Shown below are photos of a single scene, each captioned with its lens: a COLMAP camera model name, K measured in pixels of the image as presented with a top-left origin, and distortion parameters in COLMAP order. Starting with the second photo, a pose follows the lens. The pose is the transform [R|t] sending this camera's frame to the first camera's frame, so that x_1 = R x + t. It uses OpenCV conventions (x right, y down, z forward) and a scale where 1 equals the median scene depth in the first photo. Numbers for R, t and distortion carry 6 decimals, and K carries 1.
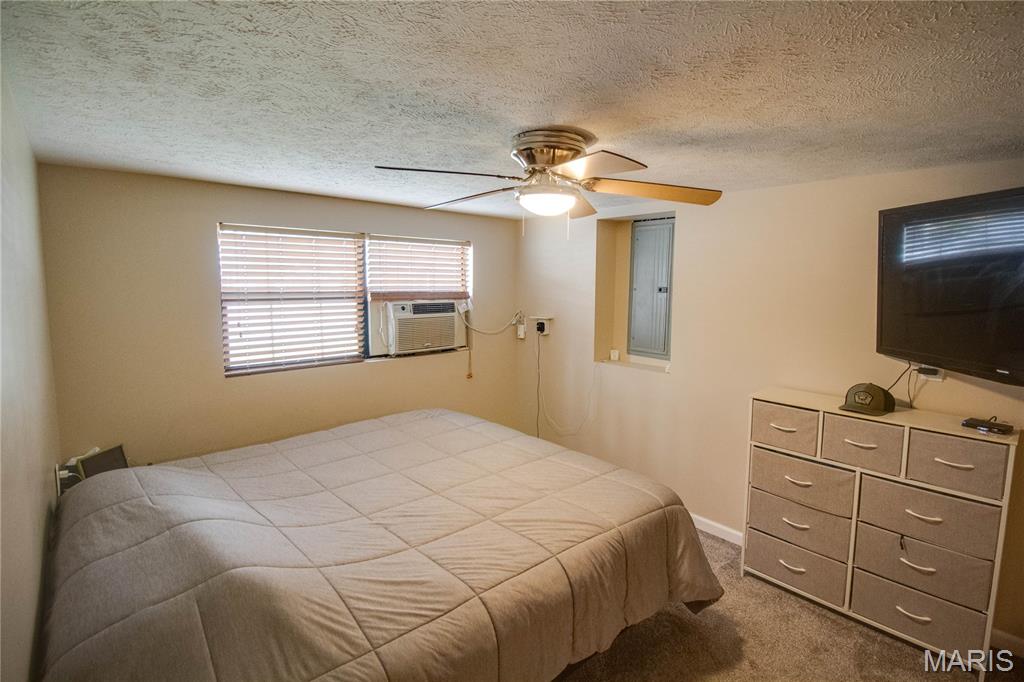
lens RADIAL K [[487.0, 0, 519.2], [0, 487.0, 323.1], [0, 0, 1]] dist [-0.001697, -0.012471]
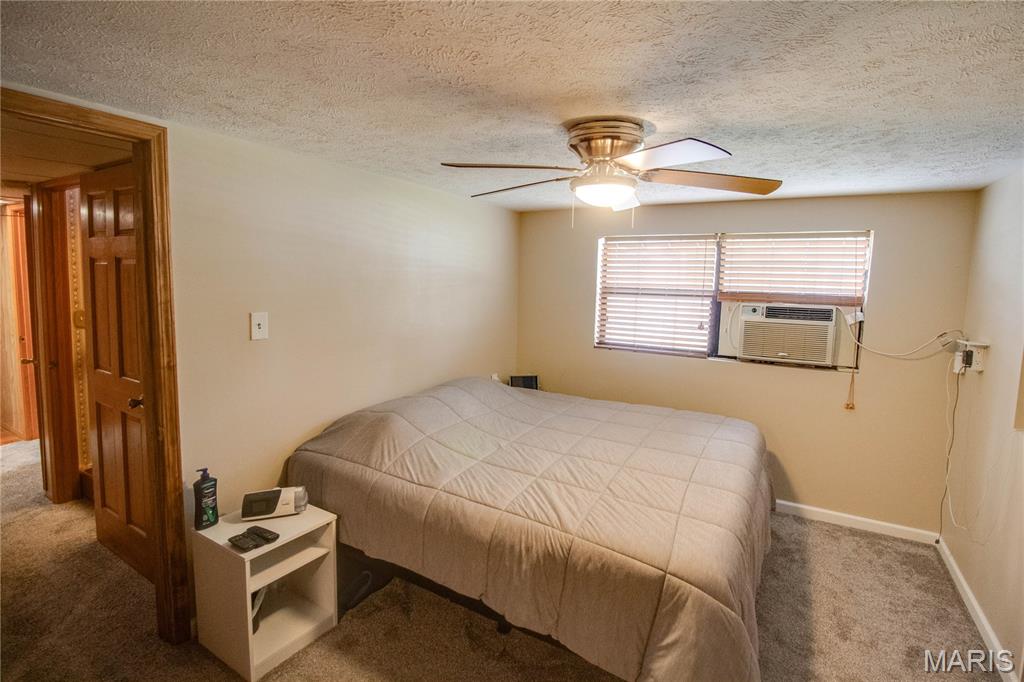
lens RADIAL K [[487.0, 0, 519.2], [0, 487.0, 323.1], [0, 0, 1]] dist [-0.001697, -0.012471]
pose [[0.299403, 0.088953, -0.949971, 0.523556], [-0.103470, 0.992800, 0.060352, -0.015794], [0.948500, 0.080224, 0.306452, 0.299257]]
